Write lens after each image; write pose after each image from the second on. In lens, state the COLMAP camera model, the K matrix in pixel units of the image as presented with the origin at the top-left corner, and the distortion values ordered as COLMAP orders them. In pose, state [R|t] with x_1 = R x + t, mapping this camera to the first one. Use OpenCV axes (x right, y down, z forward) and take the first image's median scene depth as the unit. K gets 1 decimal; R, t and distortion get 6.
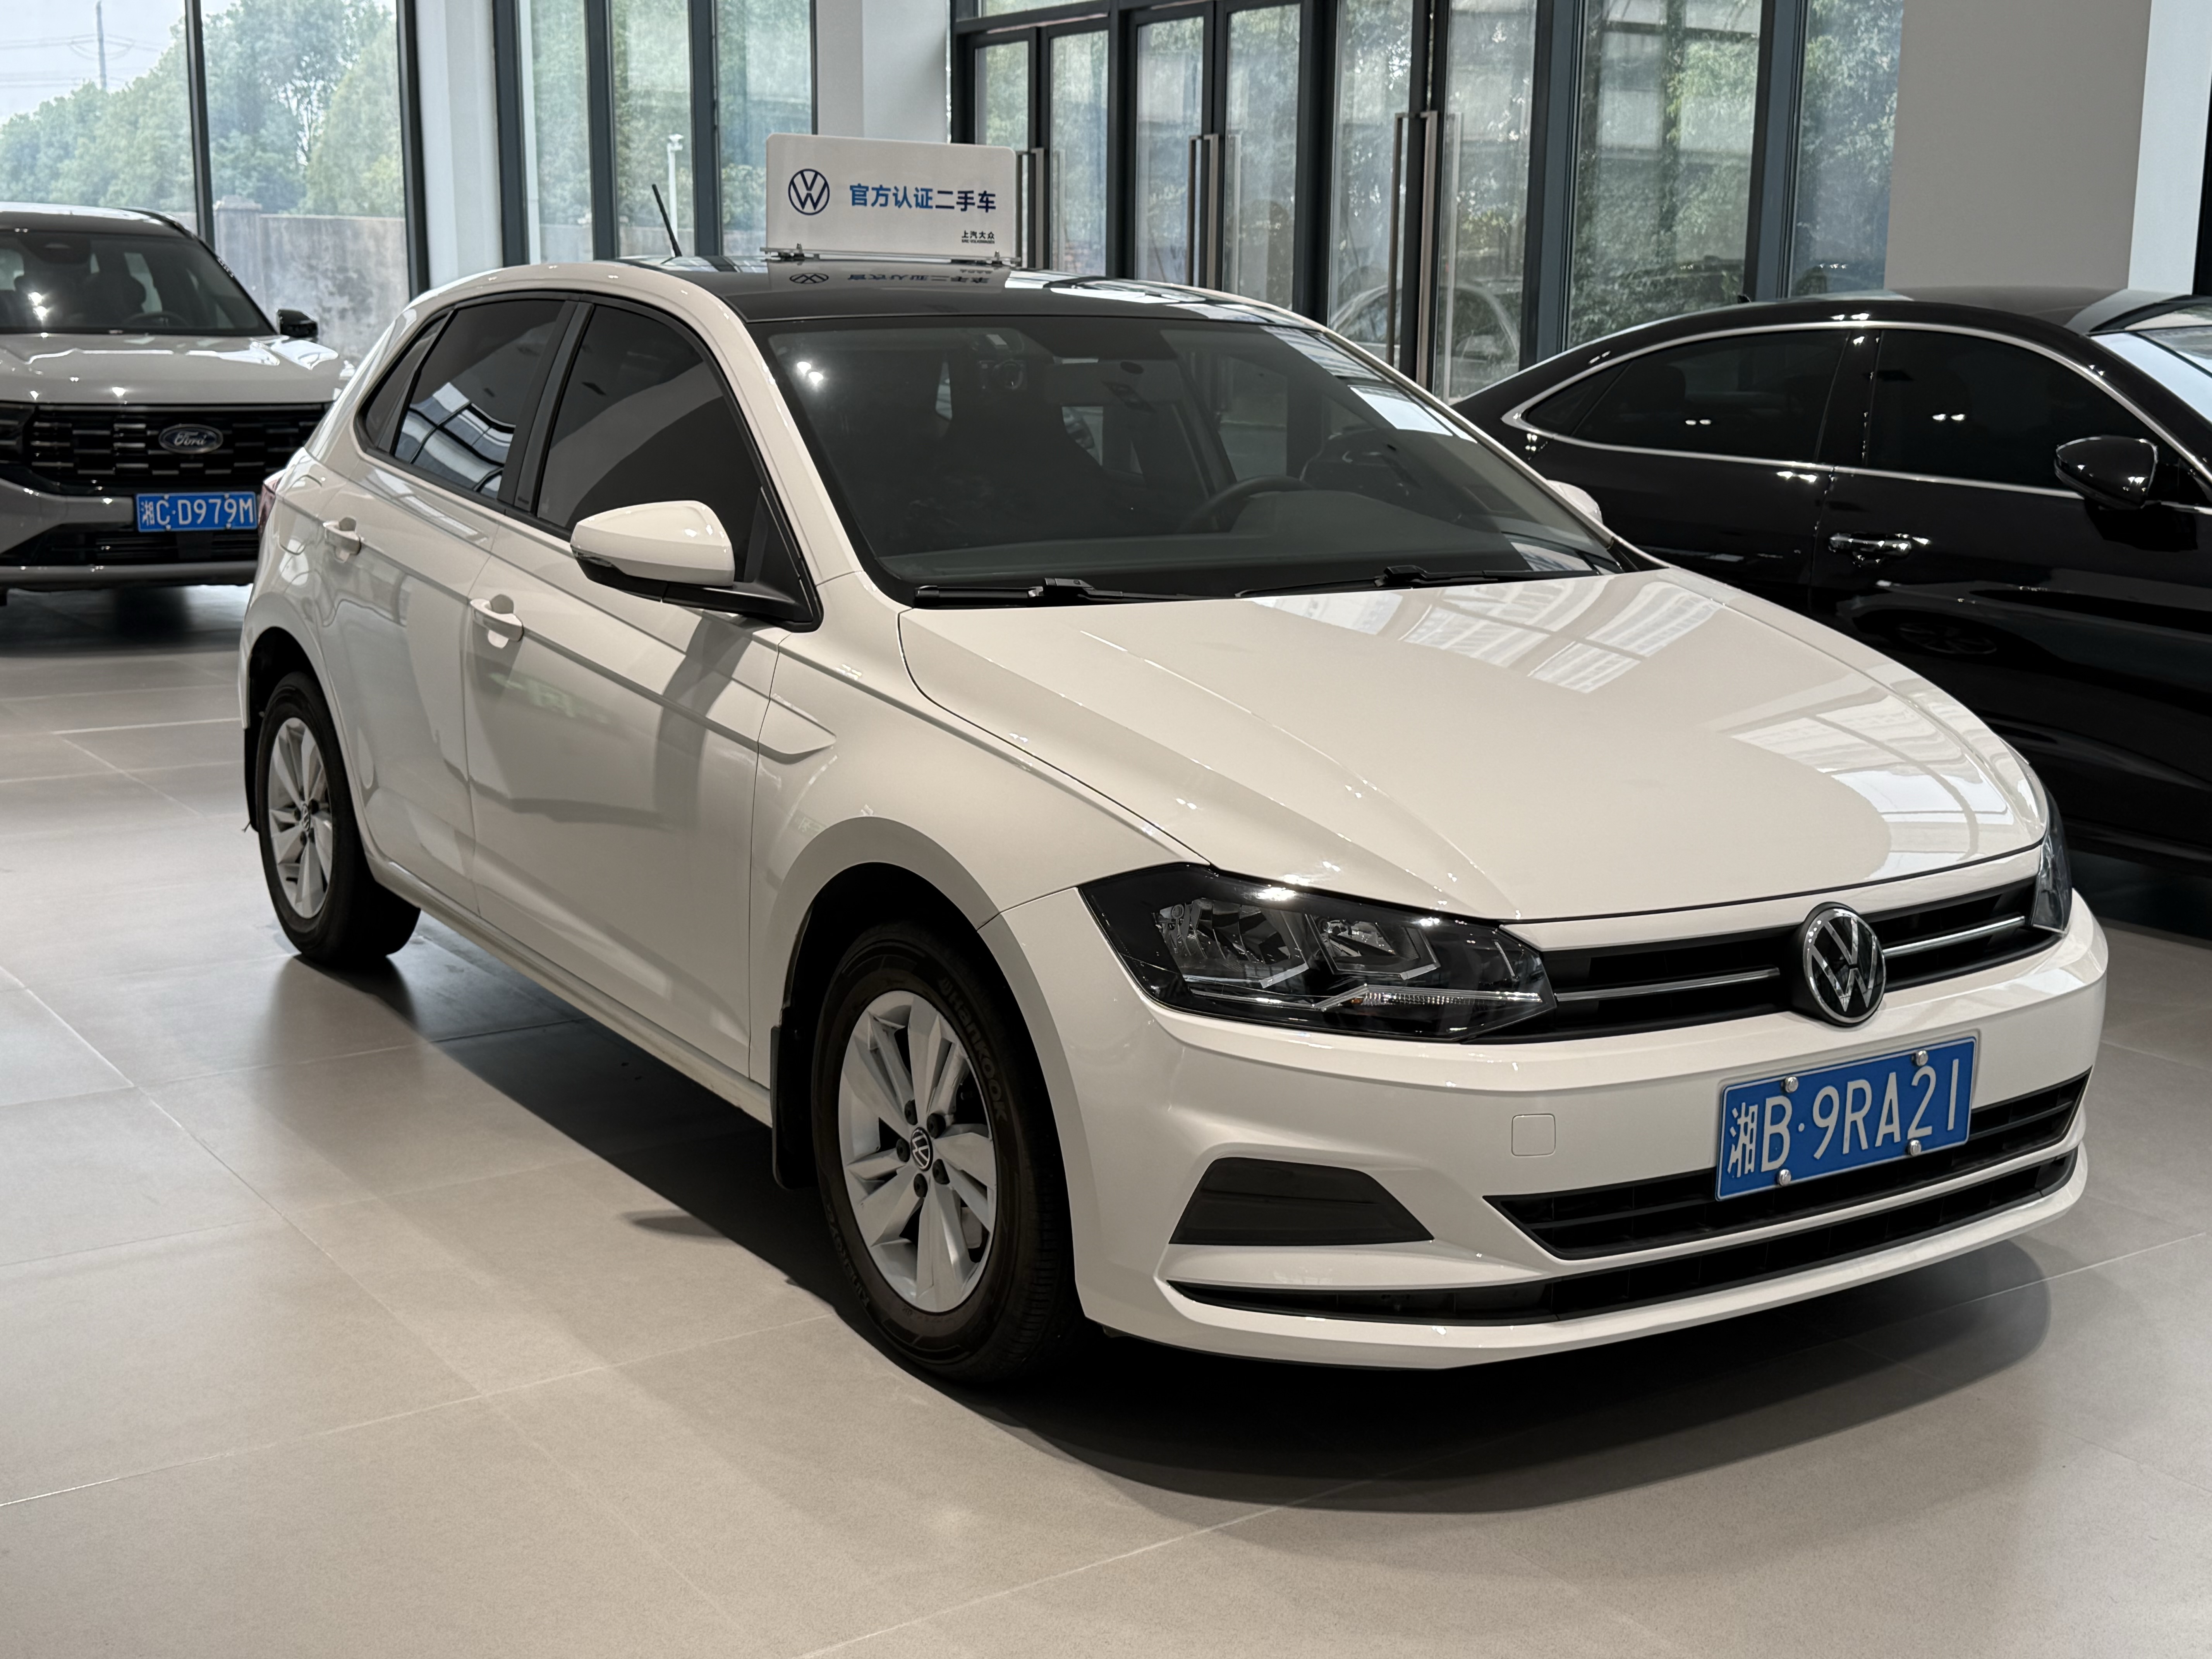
lens RADIAL K [[2633.4, 0, 1093.5], [0, 2633.4, 835.2], [0, 0, 1]] dist [0.200758, -0.476083]
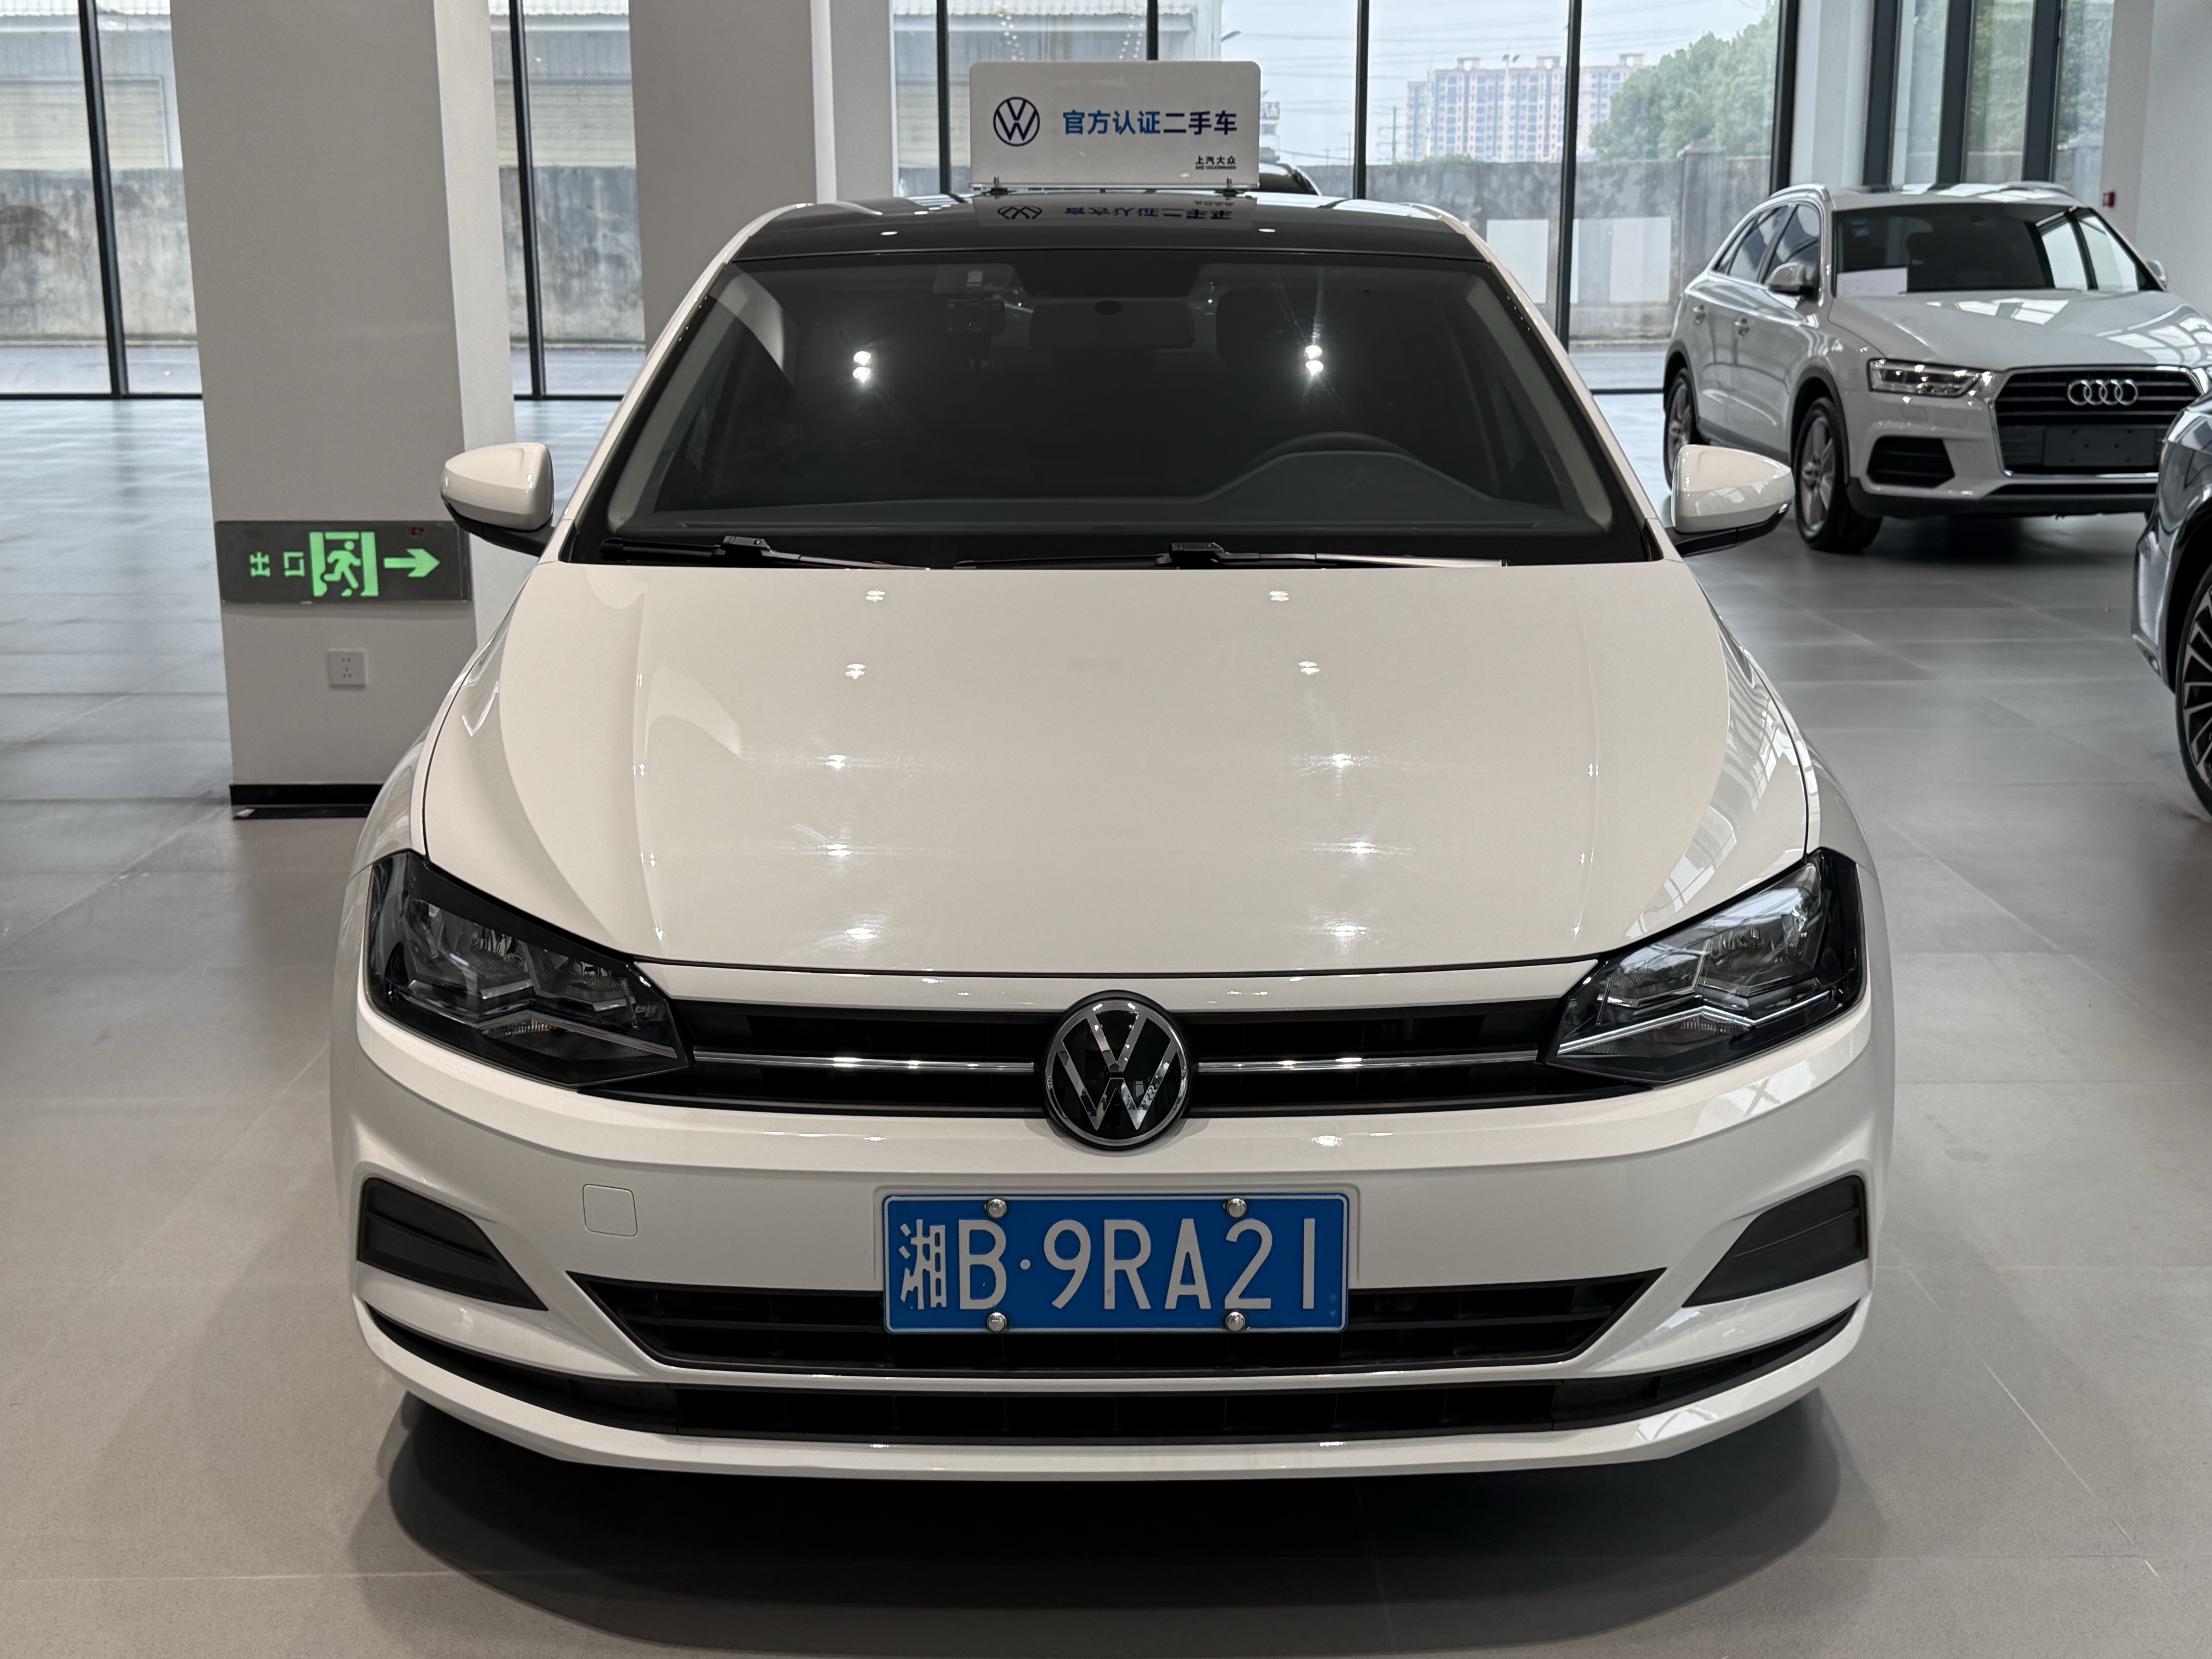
lens RADIAL K [[2633.4, 0, 1093.5], [0, 2633.4, 835.2], [0, 0, 1]] dist [0.200758, -0.476083]
pose [[0.834600, 0.104369, -0.540878, 0.683280], [-0.092817, 0.994493, 0.048678, -0.057683], [0.542980, 0.009576, 0.839691, 0.336575]]
